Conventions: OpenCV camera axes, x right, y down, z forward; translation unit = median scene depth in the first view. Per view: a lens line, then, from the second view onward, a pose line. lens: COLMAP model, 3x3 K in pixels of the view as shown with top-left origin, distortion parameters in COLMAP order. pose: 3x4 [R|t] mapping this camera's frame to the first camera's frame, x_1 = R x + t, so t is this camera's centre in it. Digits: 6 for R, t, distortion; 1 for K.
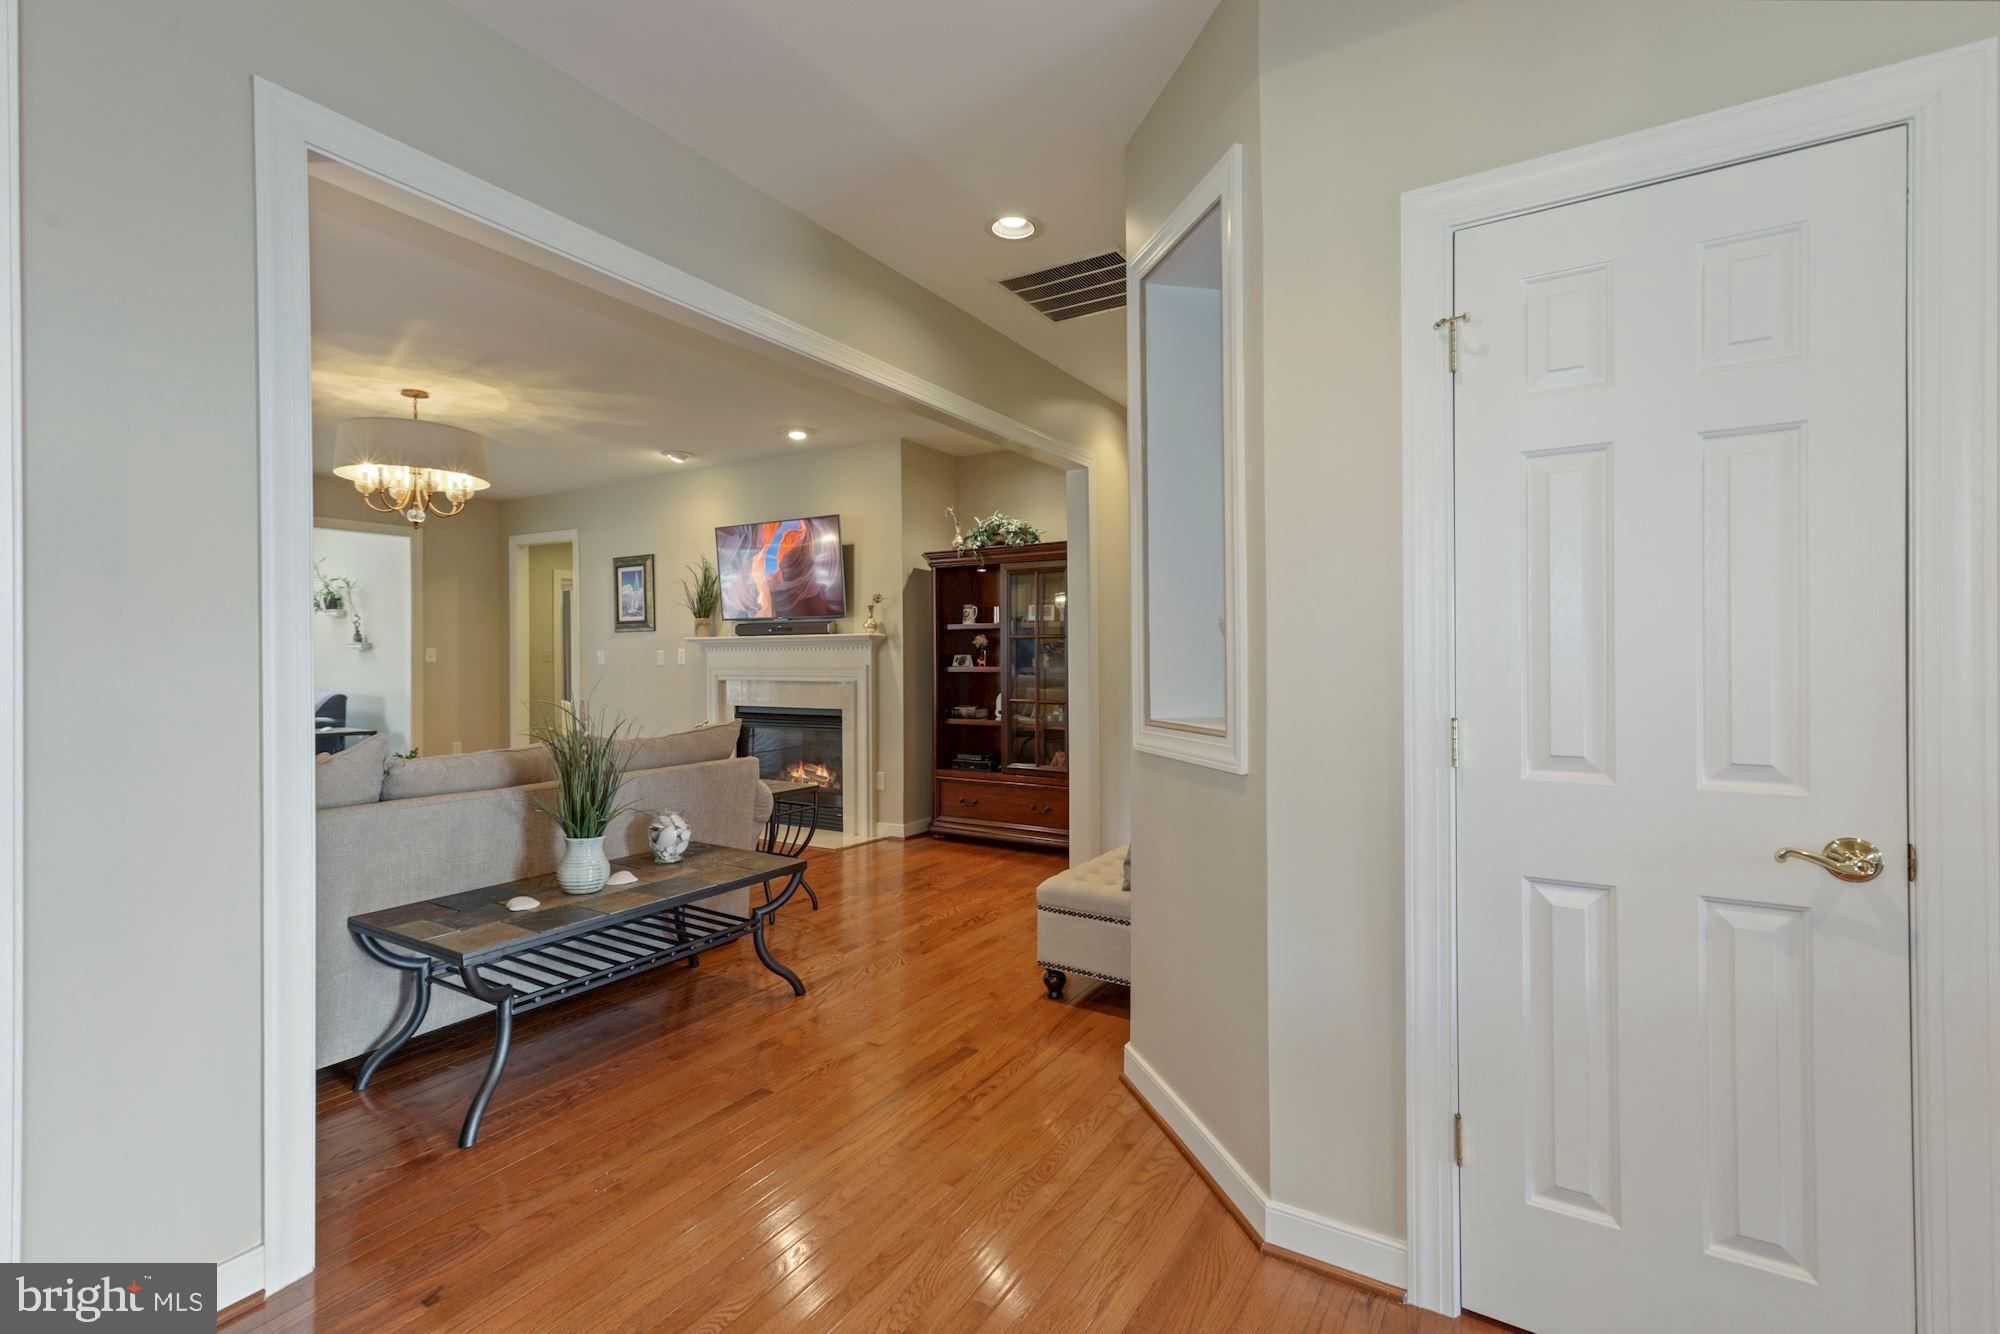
lens RADIAL K [[880.0, 0, 997.3], [0, 880.0, 662.4], [0, 0, 1]] dist [0.009136, 0.000026]
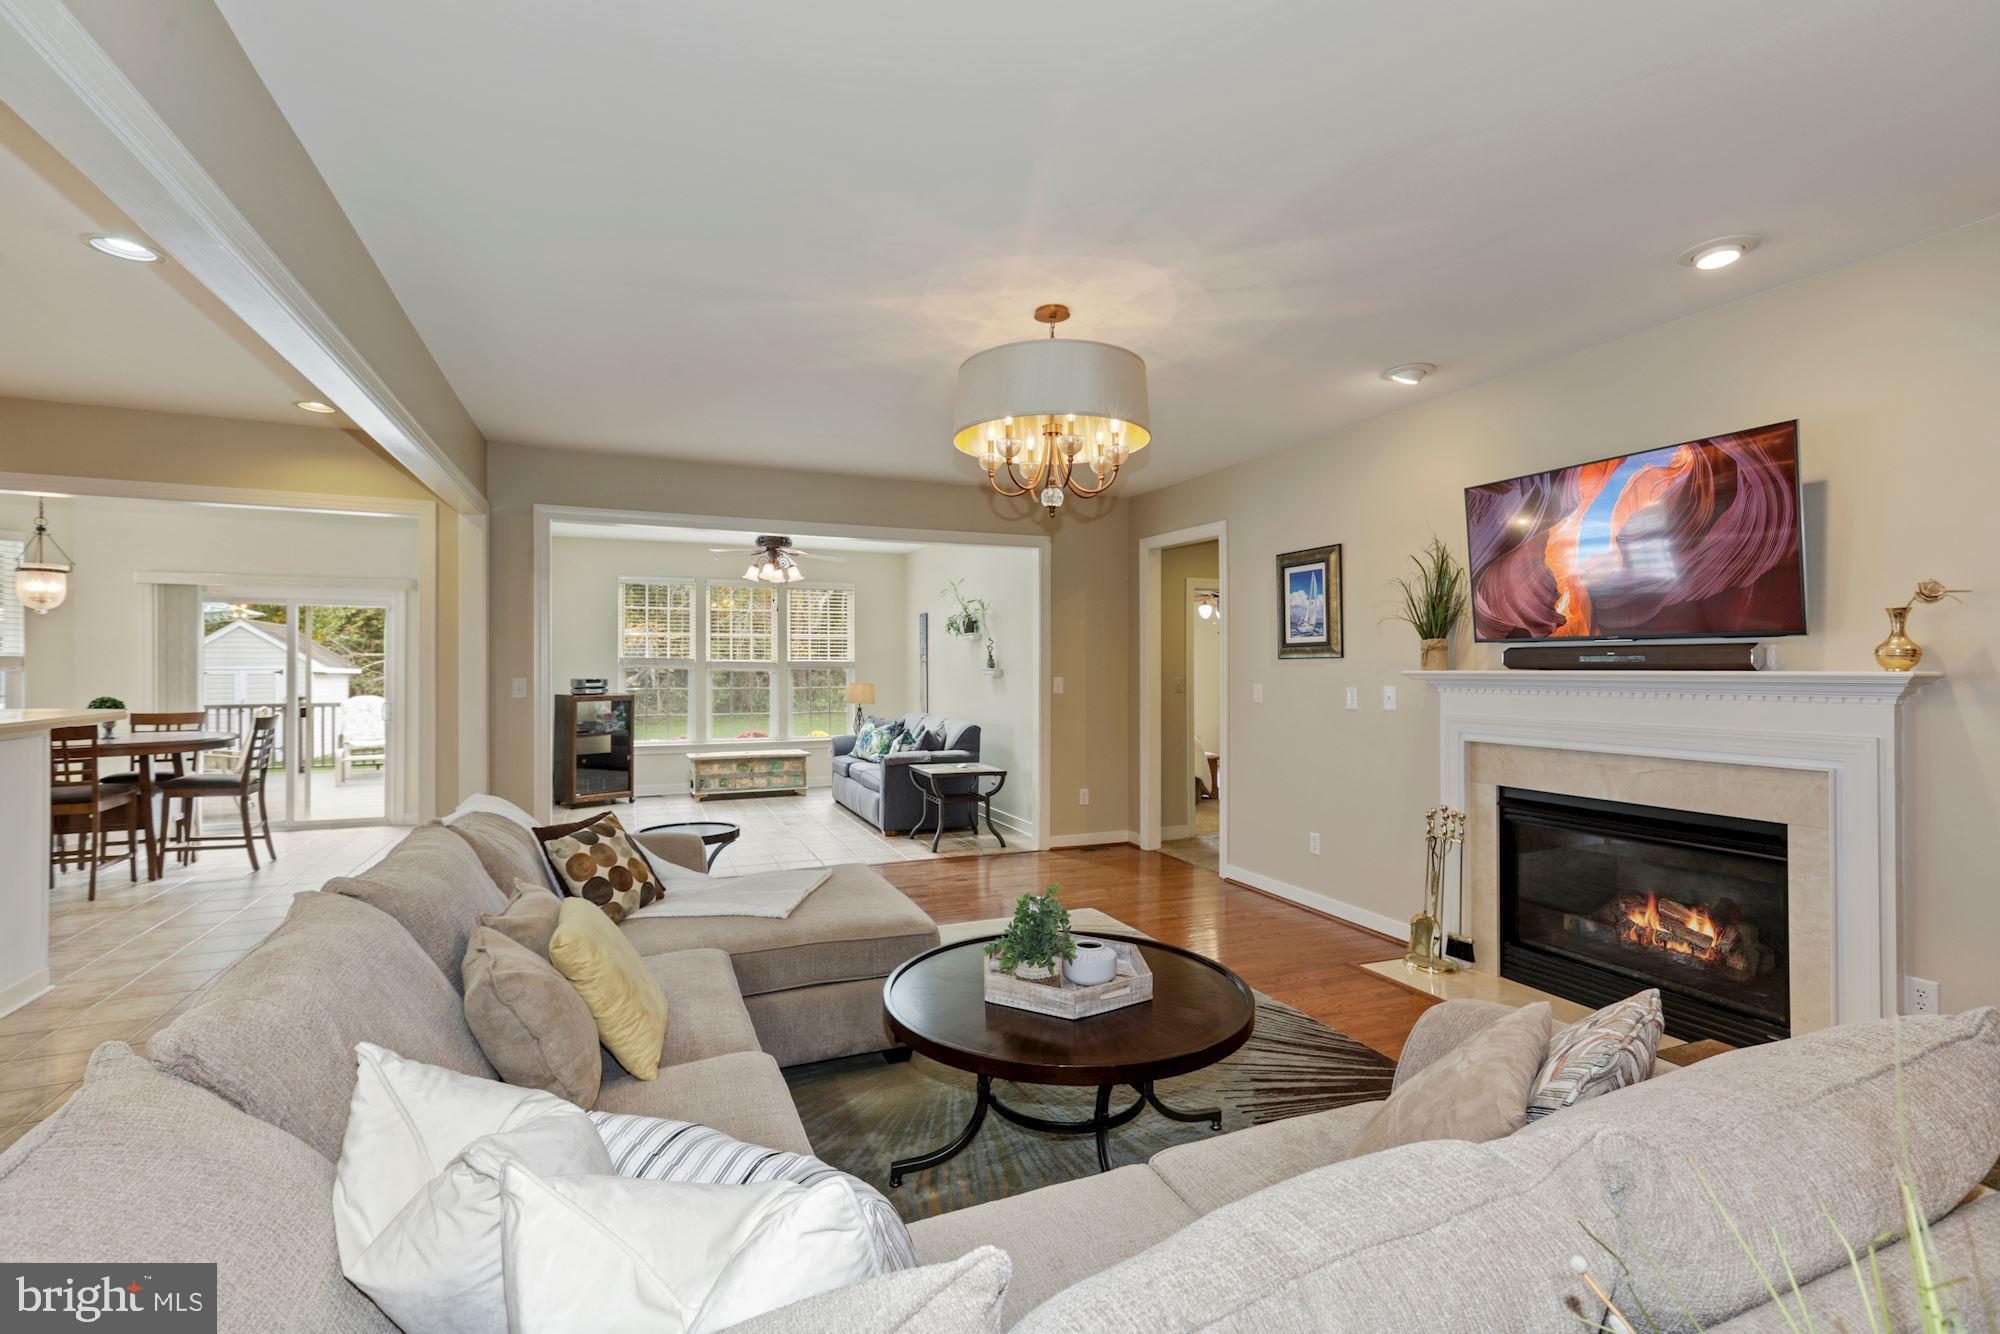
lens RADIAL K [[889.3, 0, 1000.0], [0, 889.3, 667.0], [0, 0, 1]] dist [0.011312, 0.001048]
pose [[0.811669, 0.002388, -0.584112, -0.204116], [-0.004560, 0.999987, -0.002249, -0.026130], [0.584099, 0.004489, 0.811670, 0.297467]]
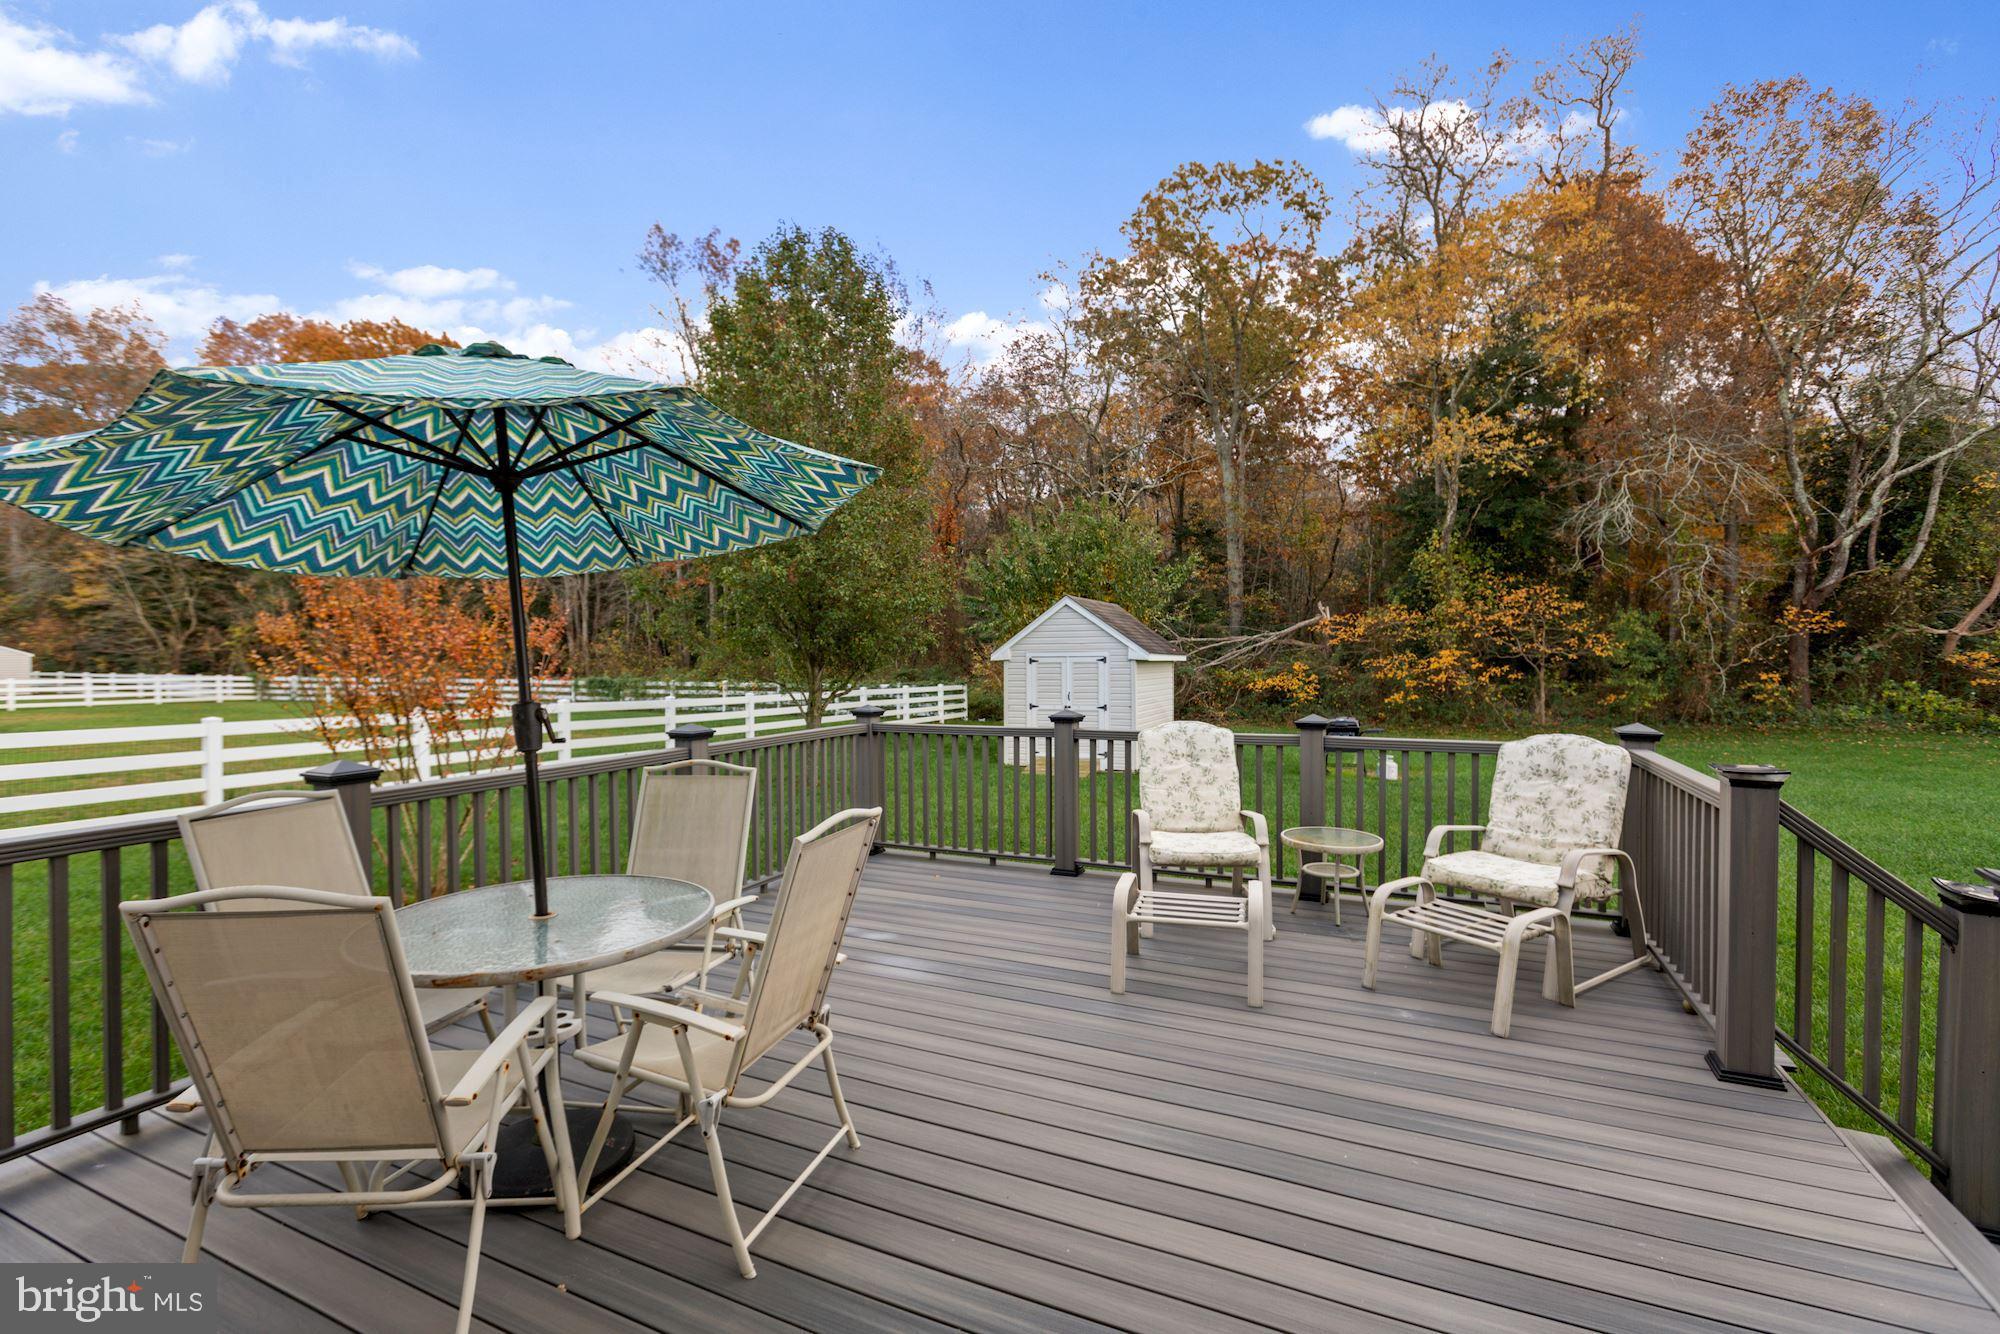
lens RADIAL K [[887.2, 0, 998.3], [0, 887.2, 669.9], [0, 0, 1]] dist [0.000913, 0.005541]
pose [[0.113915, 0.019598, -0.993297, -1.439457], [-0.000331, 0.999806, 0.019689, -0.025946], [0.993490, -0.001914, 0.113900, 0.728414]]
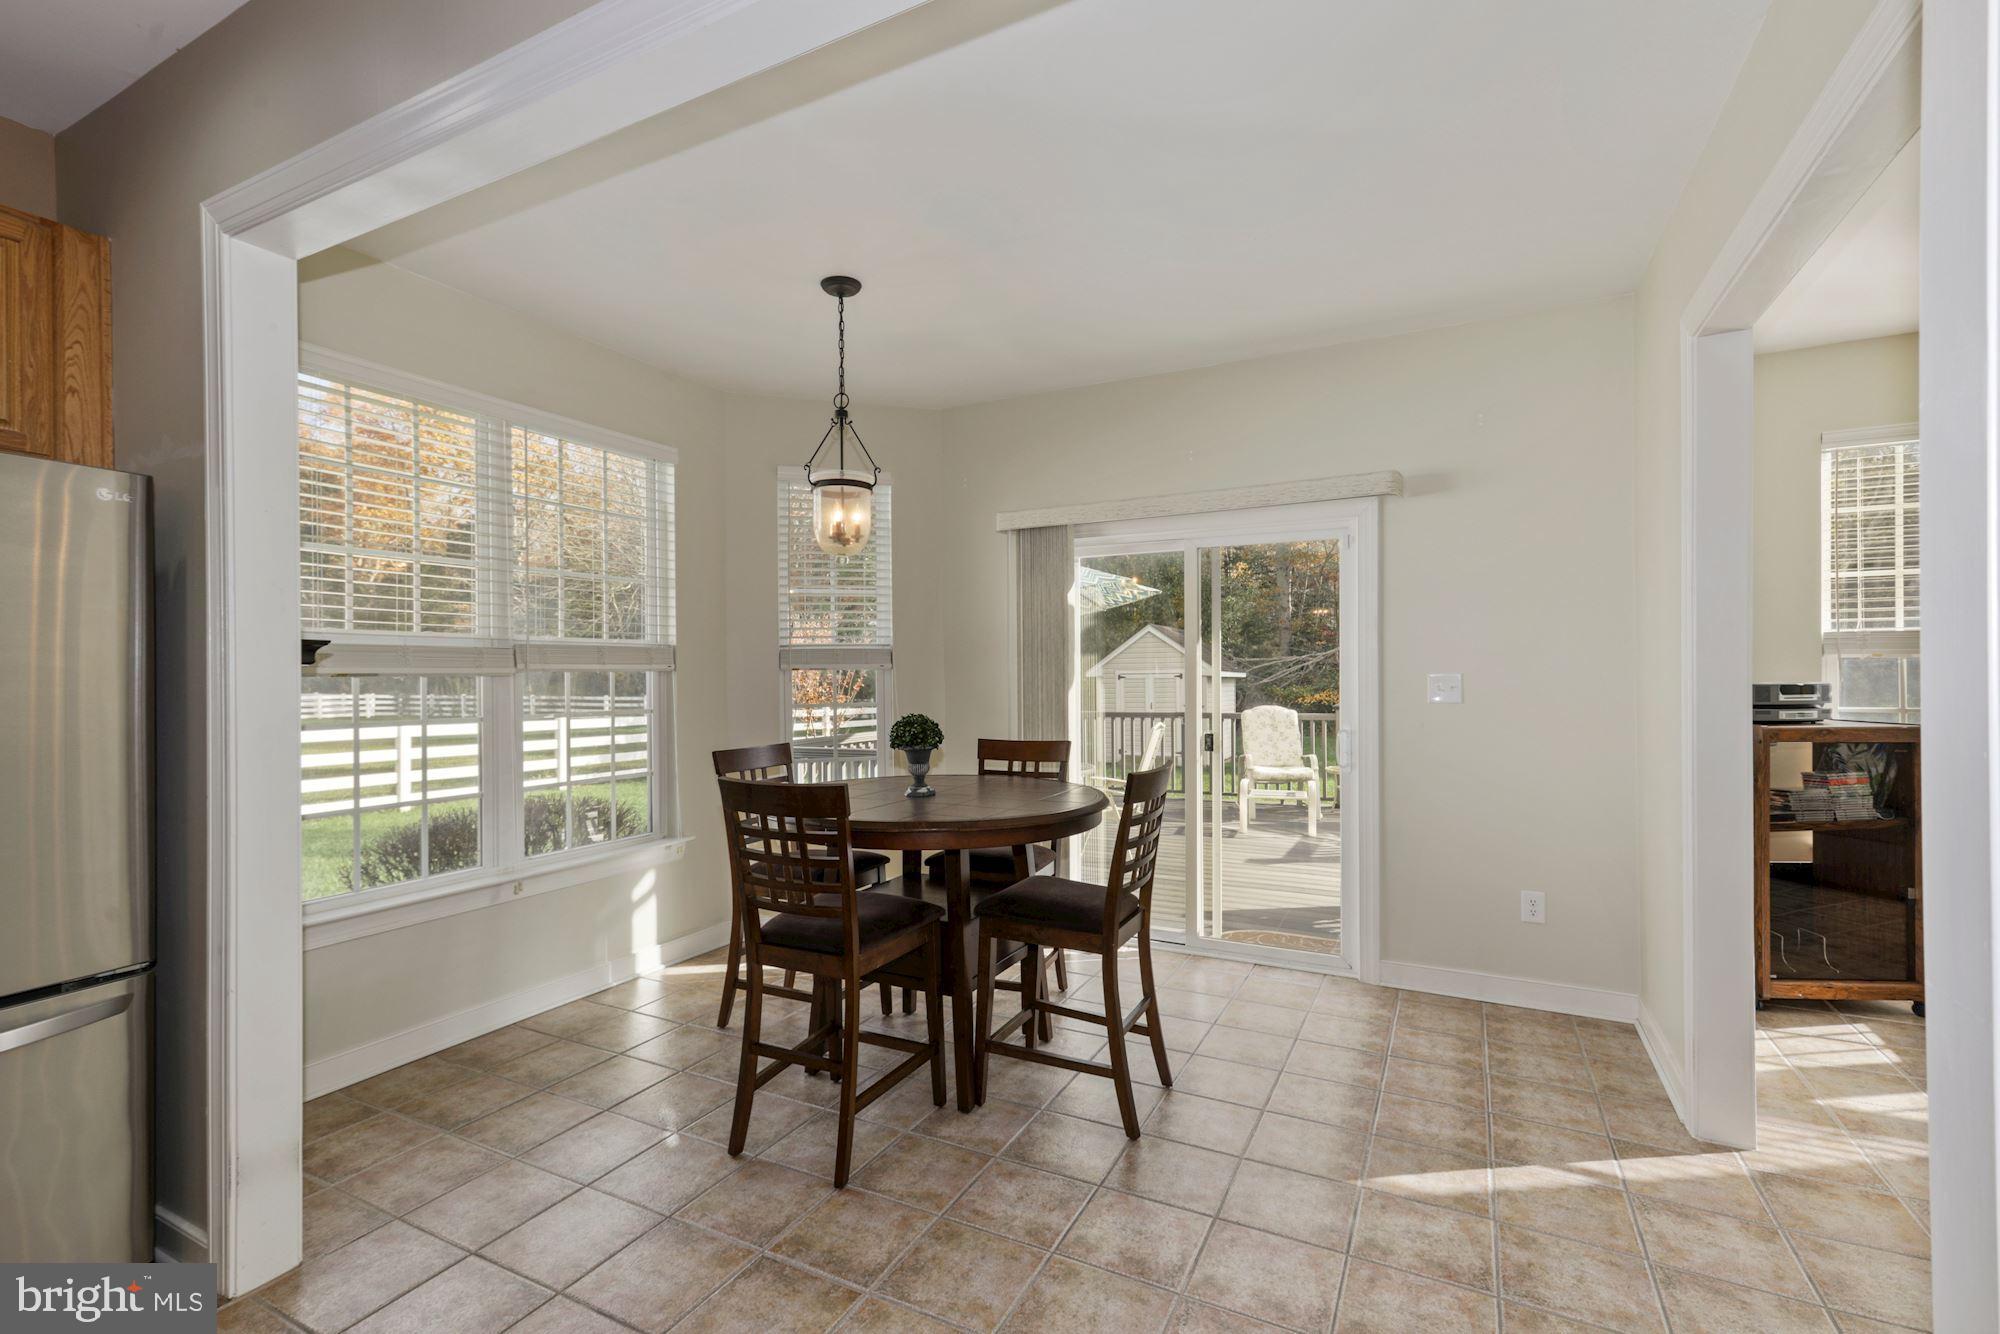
lens RADIAL K [[889.3, 0, 1000.0], [0, 889.3, 667.0], [0, 0, 1]] dist [0.011312, 0.001048]
pose [[0.069480, -0.007788, -0.997553, -0.914085], [0.002908, 0.999967, -0.007605, -0.015904], [0.997579, -0.002372, 0.069500, 0.497374]]
